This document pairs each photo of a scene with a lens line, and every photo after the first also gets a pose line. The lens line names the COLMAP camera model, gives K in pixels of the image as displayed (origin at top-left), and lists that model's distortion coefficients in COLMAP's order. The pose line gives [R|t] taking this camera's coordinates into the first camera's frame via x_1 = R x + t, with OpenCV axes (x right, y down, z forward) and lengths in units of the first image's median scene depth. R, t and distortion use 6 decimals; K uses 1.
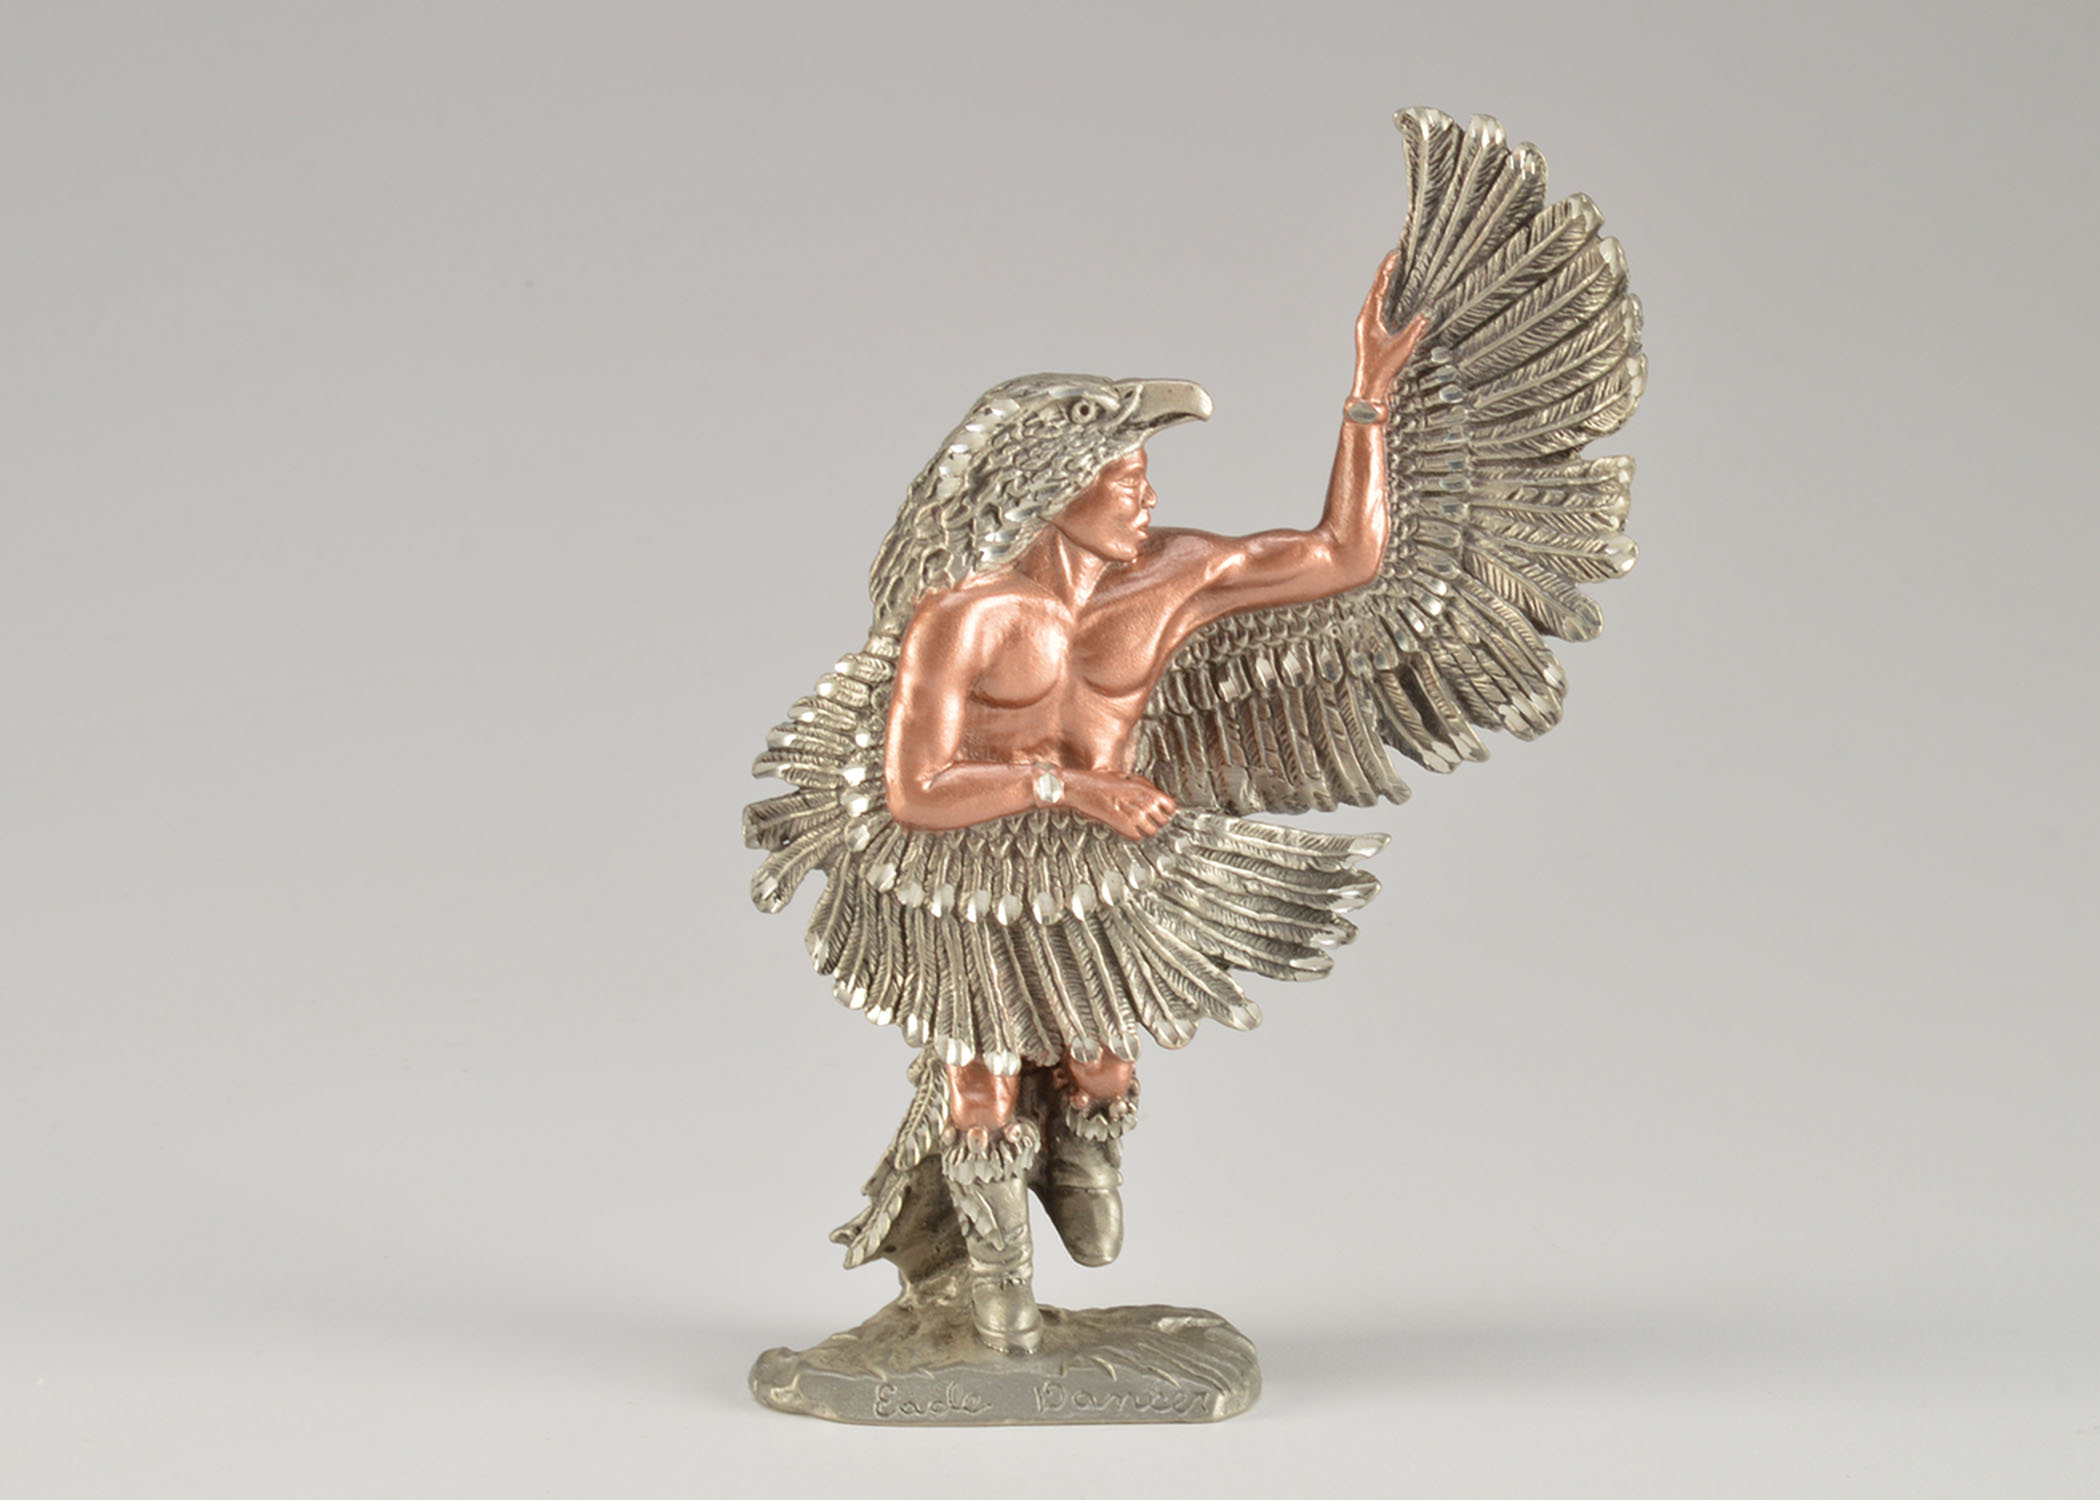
lens RADIAL K [[4580.2, 0, 1047.8], [0, 4580.2, 745.6], [0, 0, 1]] dist [0.139196, 0.000000]
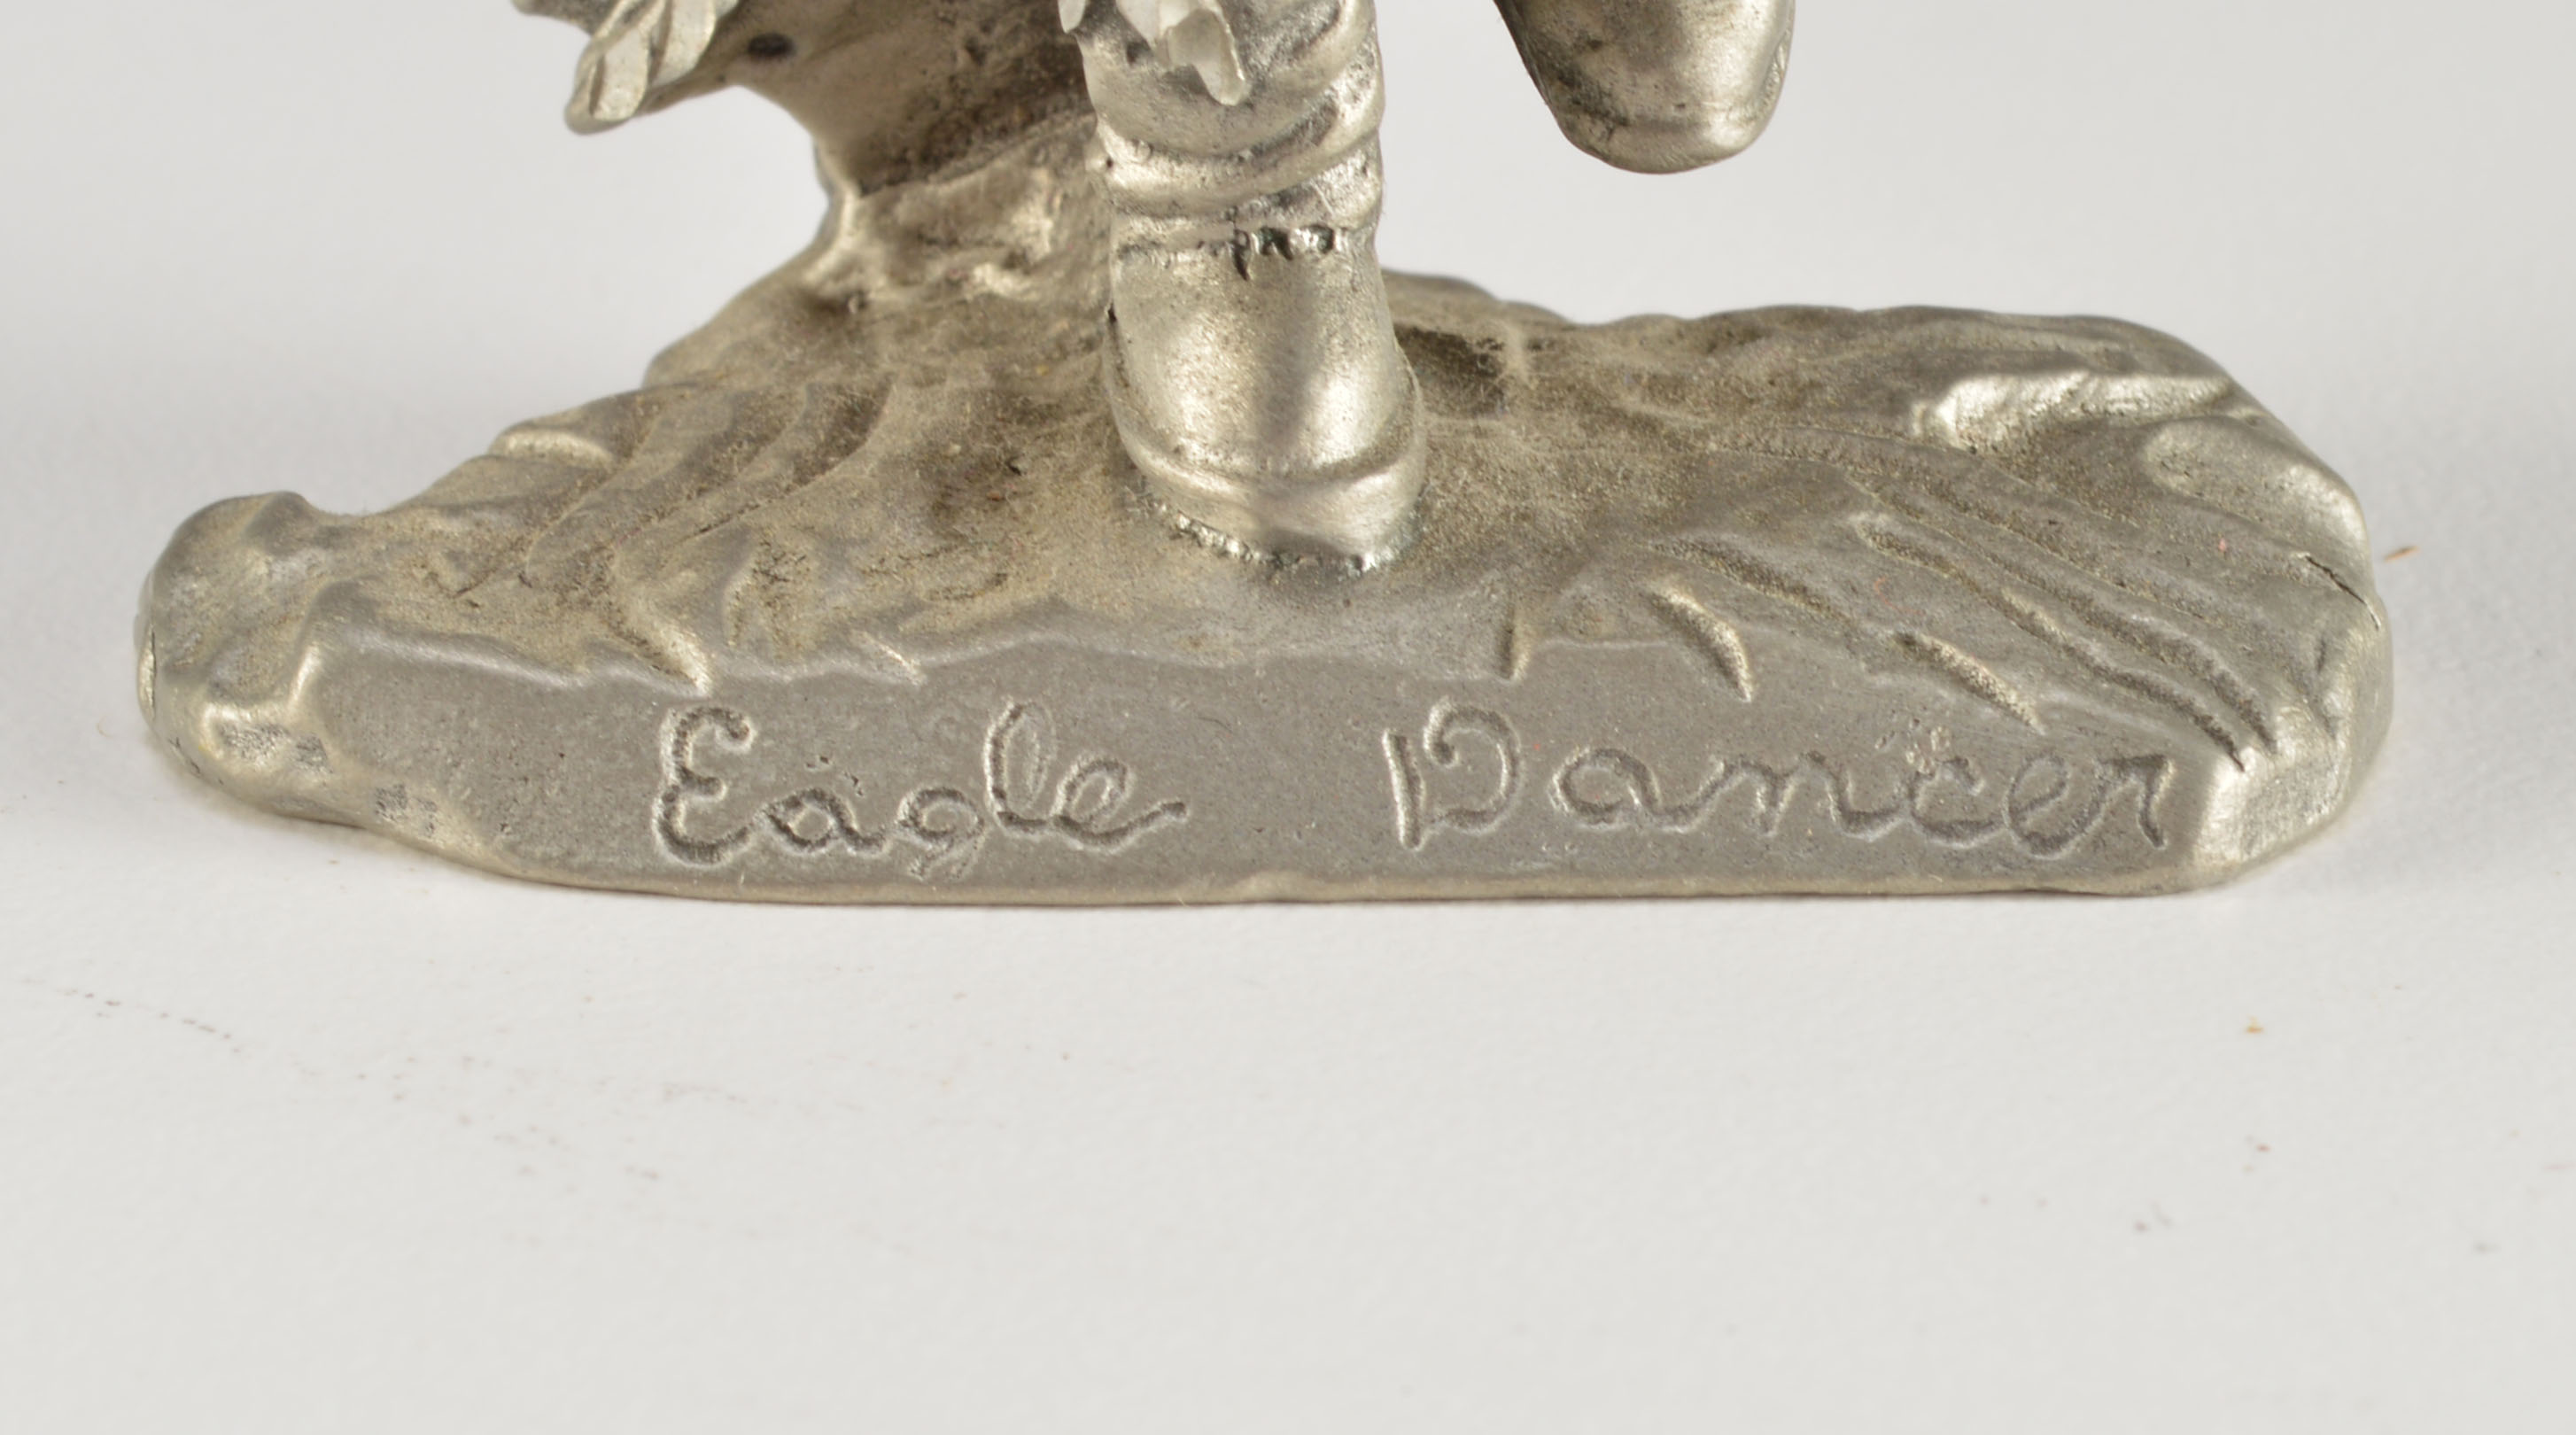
lens RADIAL K [[6179.8, 0, 1277.9], [0, 6179.8, 716.8], [0, 0, 1]] dist [0.023960, 0.000000]
pose [[0.999549, 0.012723, -0.027198, 0.000102], [-0.004226, 0.956384, 0.292081, 0.052400], [0.029728, -0.291834, 0.956007, 0.711303]]
